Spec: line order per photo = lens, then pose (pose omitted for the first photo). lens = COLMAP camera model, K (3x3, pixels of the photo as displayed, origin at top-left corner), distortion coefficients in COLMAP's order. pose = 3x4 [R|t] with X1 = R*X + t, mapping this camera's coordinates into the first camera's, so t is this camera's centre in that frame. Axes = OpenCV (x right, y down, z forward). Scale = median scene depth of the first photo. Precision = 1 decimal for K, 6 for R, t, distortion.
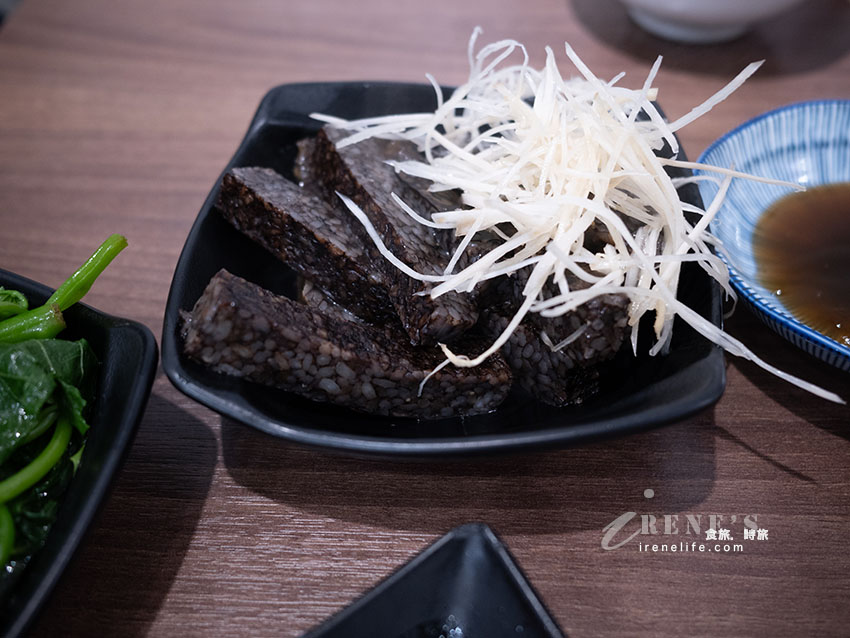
lens RADIAL K [[781.7, 0, 425.0], [0, 781.7, 319.0], [0, 0, 1]] dist [0.002134, -0.002308]
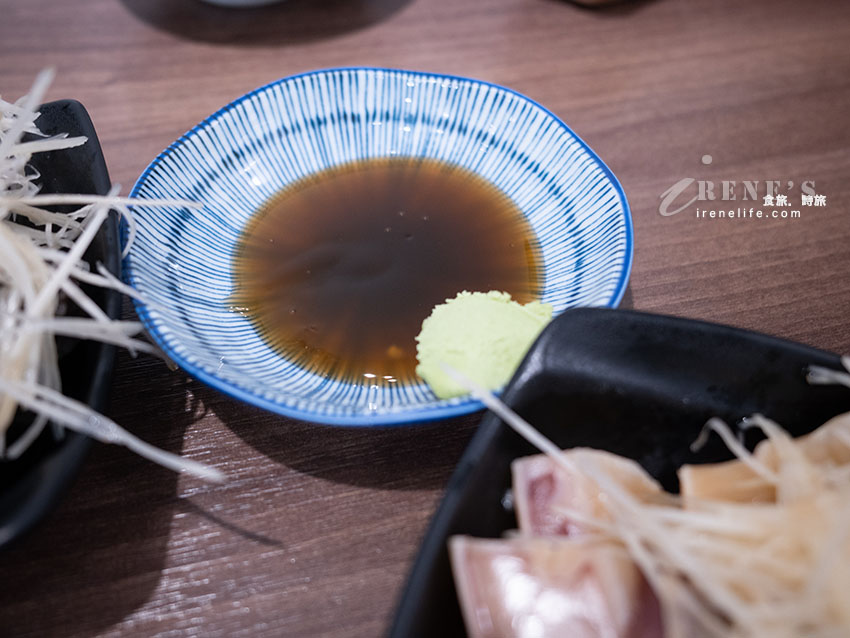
lens RADIAL K [[781.7, 0, 425.0], [0, 781.7, 319.0], [0, 0, 1]] dist [0.002134, -0.002308]
pose [[0.964223, -0.192187, 0.182587, 0.500804], [0.179900, 0.980279, 0.081785, -0.069081], [-0.194704, -0.046011, 0.979782, 0.136480]]
